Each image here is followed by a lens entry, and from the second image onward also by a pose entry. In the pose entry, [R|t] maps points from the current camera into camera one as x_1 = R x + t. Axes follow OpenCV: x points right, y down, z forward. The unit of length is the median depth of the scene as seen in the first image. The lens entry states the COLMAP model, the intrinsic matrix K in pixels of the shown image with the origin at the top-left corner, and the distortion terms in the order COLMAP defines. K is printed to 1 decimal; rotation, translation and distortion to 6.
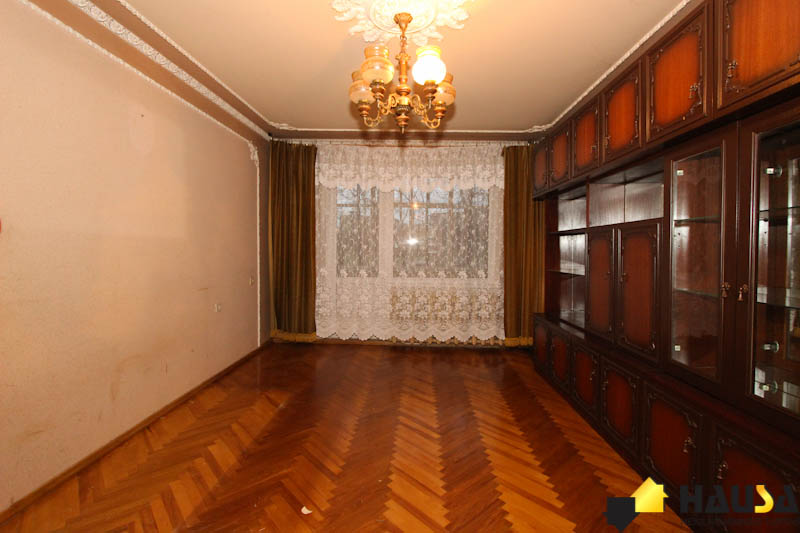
lens RADIAL K [[374.4, 0, 410.7], [0, 374.4, 261.7], [0, 0, 1]] dist [-0.014913, 0.001256]
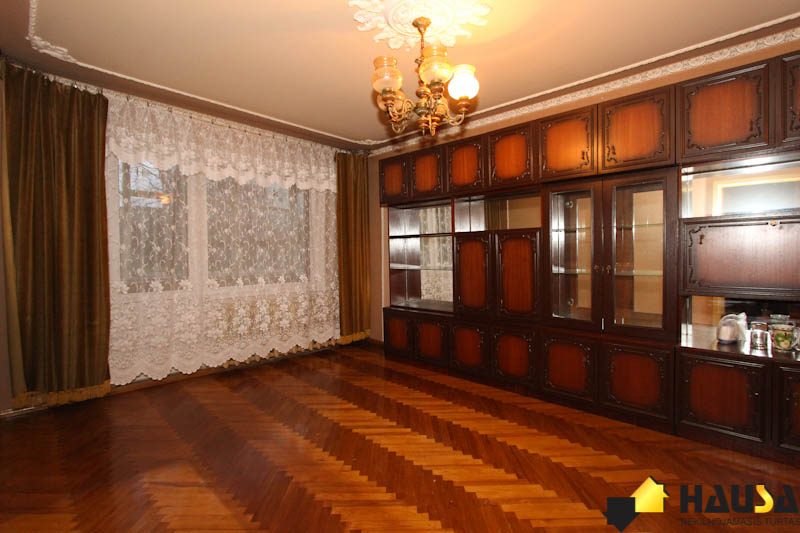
lens RADIAL K [[374.4, 0, 401.3], [0, 374.4, 257.1], [0, 0, 1]] dist [-0.015880, 0.000545]
pose [[0.663825, -0.018049, 0.747670, -0.405451], [0.040185, 0.999125, -0.011559, 0.002483], [-0.746808, 0.037718, 0.663970, 0.182473]]
